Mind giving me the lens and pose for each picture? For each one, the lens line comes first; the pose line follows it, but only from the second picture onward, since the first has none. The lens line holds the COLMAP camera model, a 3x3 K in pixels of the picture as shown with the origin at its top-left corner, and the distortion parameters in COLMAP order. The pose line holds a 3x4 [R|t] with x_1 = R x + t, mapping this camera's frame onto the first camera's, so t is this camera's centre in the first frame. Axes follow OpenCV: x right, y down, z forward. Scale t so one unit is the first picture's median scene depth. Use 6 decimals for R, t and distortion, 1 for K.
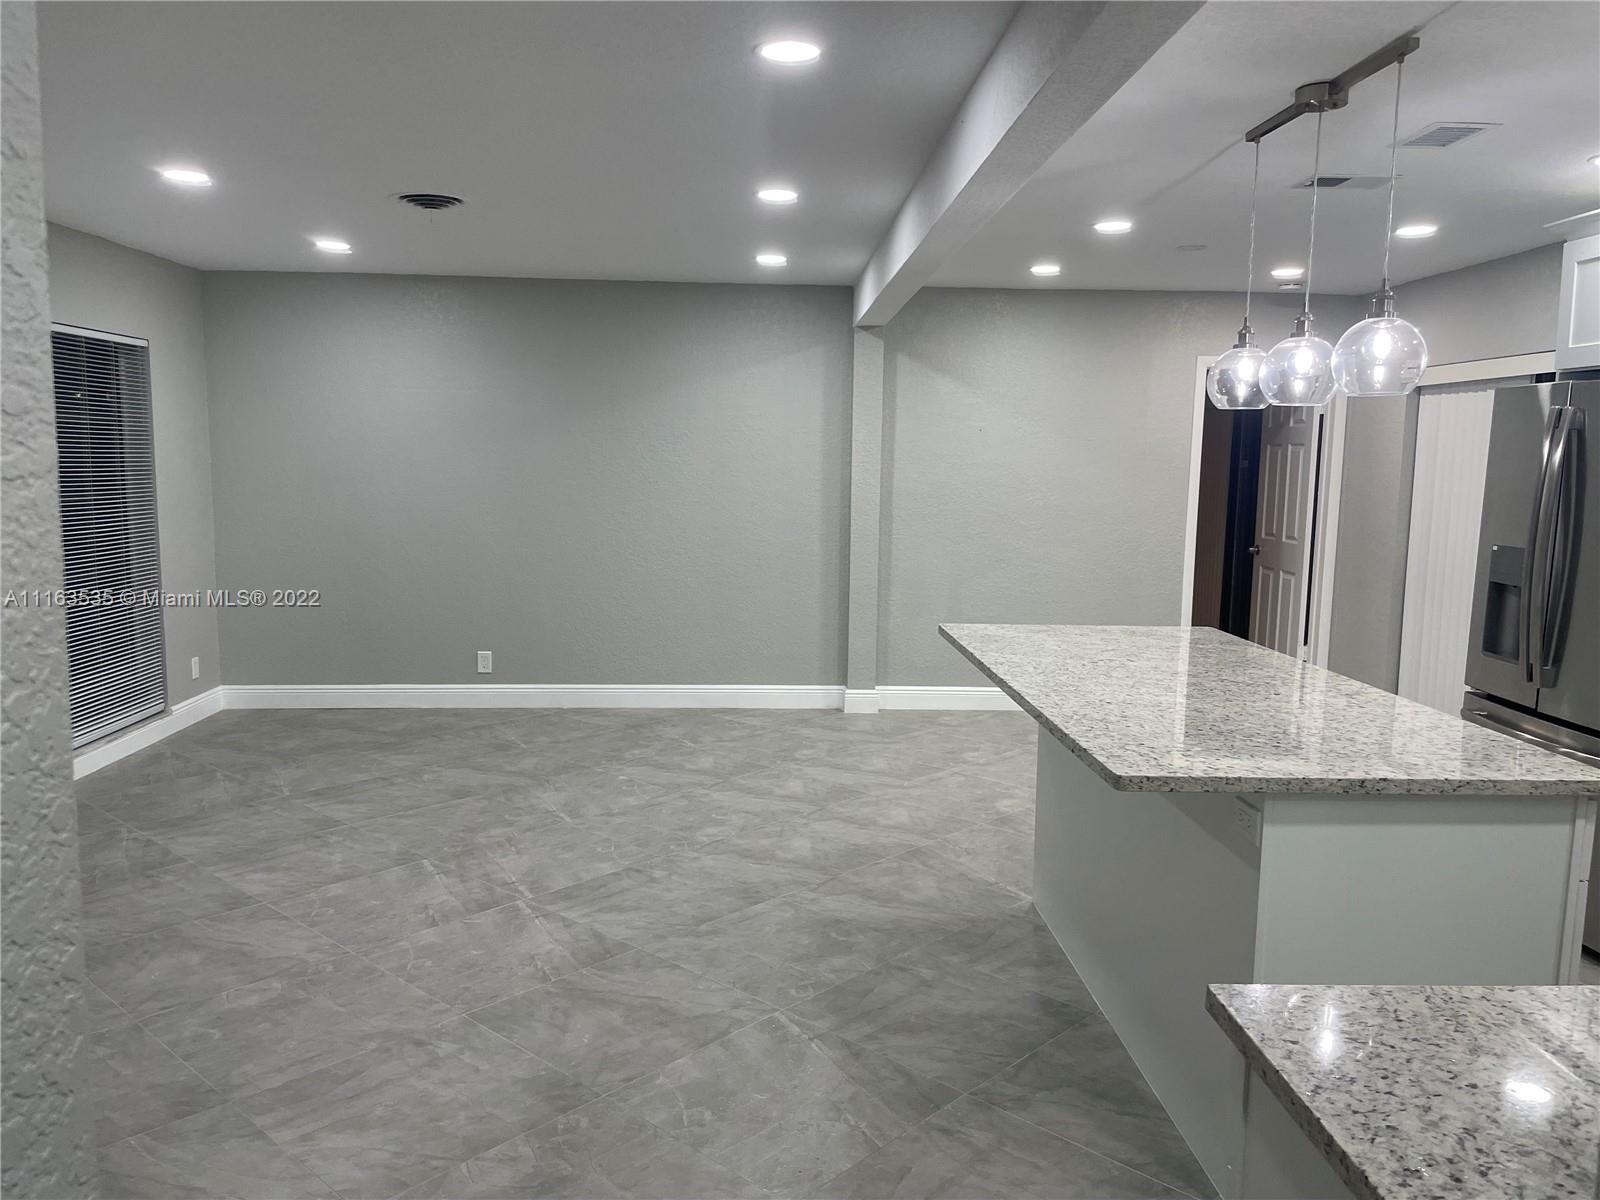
lens RADIAL K [[1204.5, 0, 806.2], [0, 1204.5, 630.3], [0, 0, 1]] dist [0.106849, -0.152134]
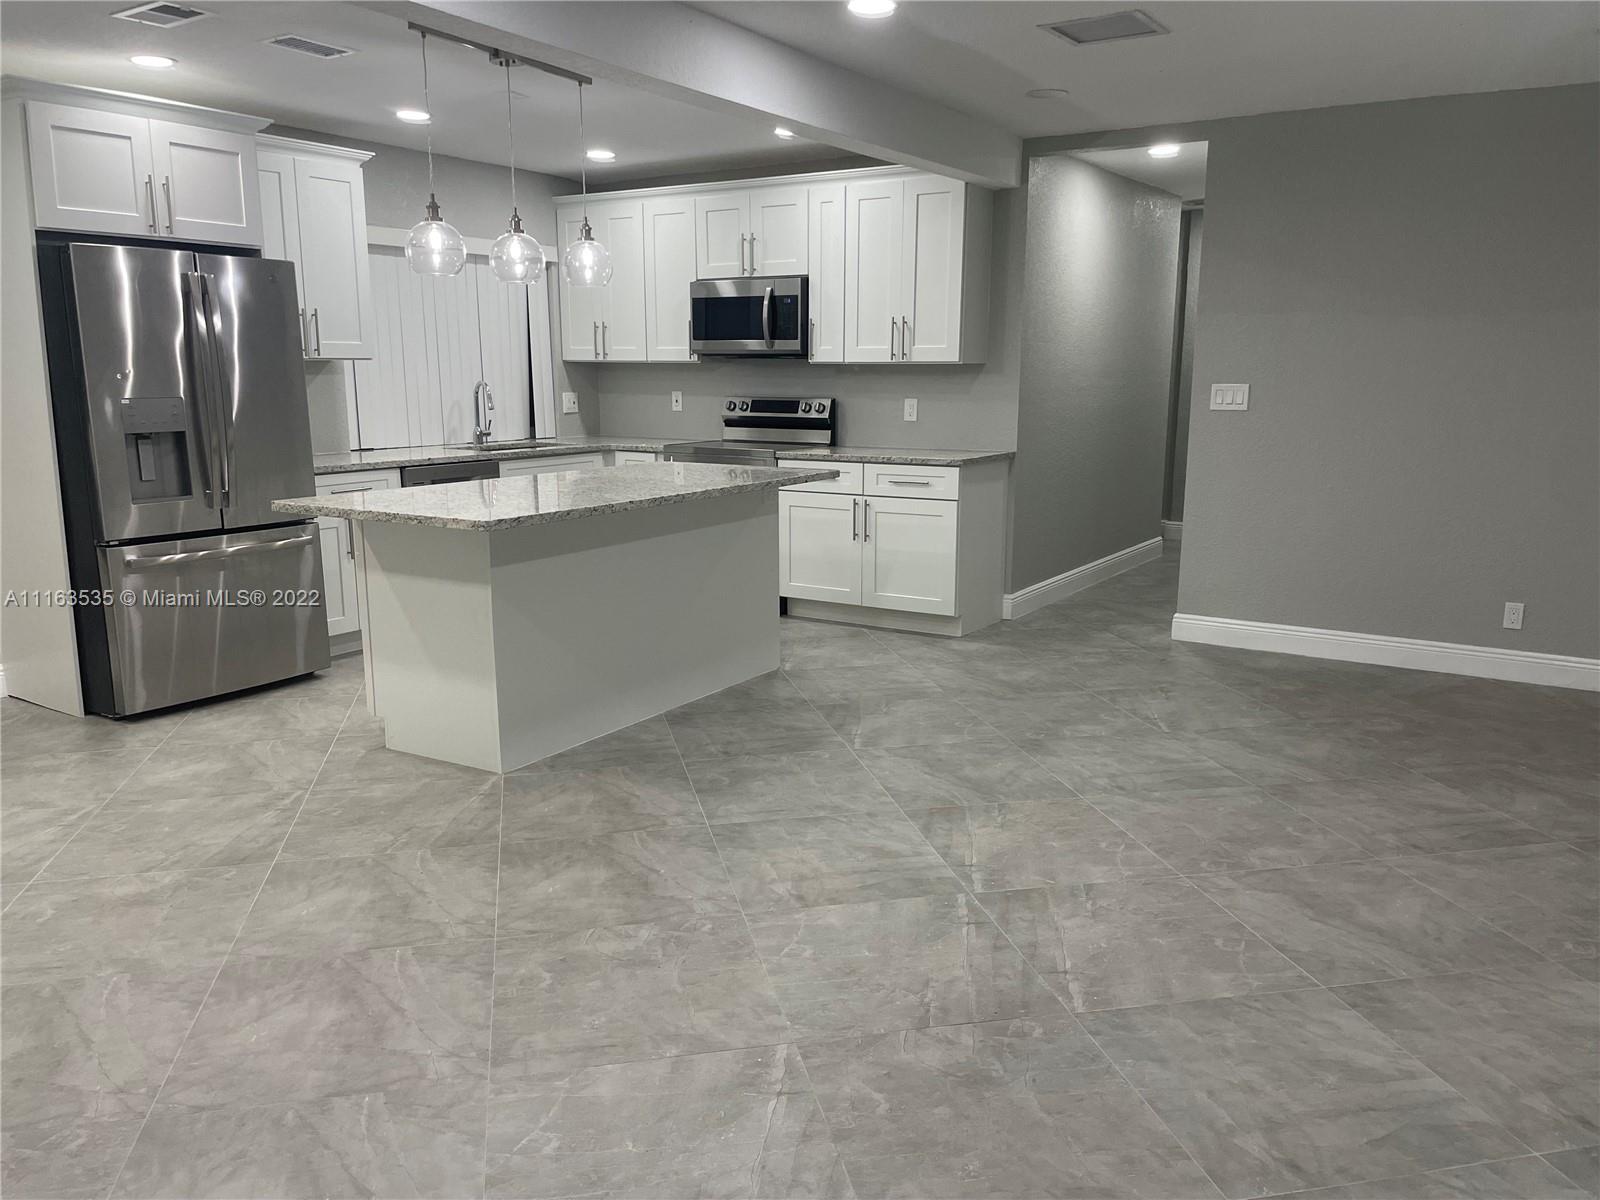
lens RADIAL K [[1217.5, 0, 790.3], [0, 1217.5, 606.1], [0, 0, 1]] dist [0.095356, -0.129683]
pose [[-0.818727, -0.127133, 0.559931, -0.575762], [0.069806, 0.945907, 0.316839, -0.216359], [-0.569924, 0.298491, -0.765565, 1.678255]]
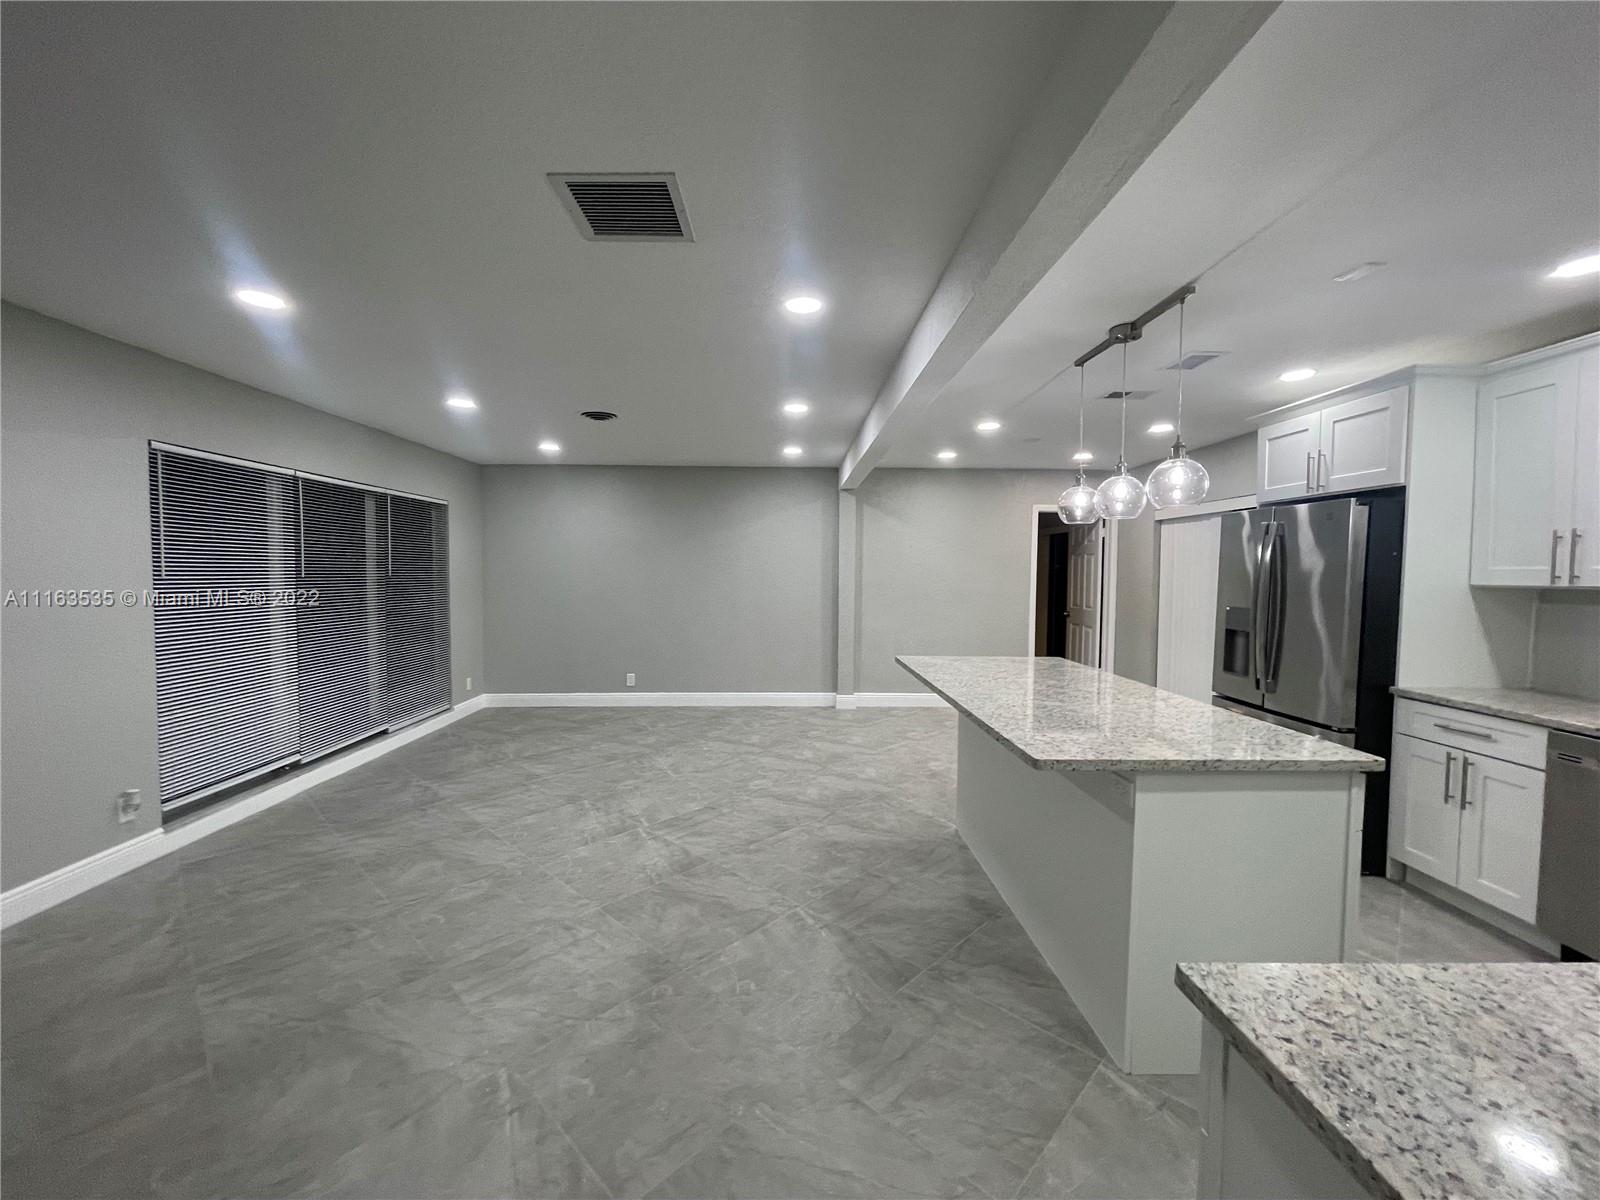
lens RADIAL K [[644.9, 0, 797.3], [0, 644.9, 600.1], [0, 0, 1]] dist [-0.004091, 0.000421]
pose [[0.999725, -0.007010, -0.022396, -0.003638], [0.004844, 0.995432, -0.095349, 0.002197], [0.022962, 0.095214, 0.995192, 0.122684]]
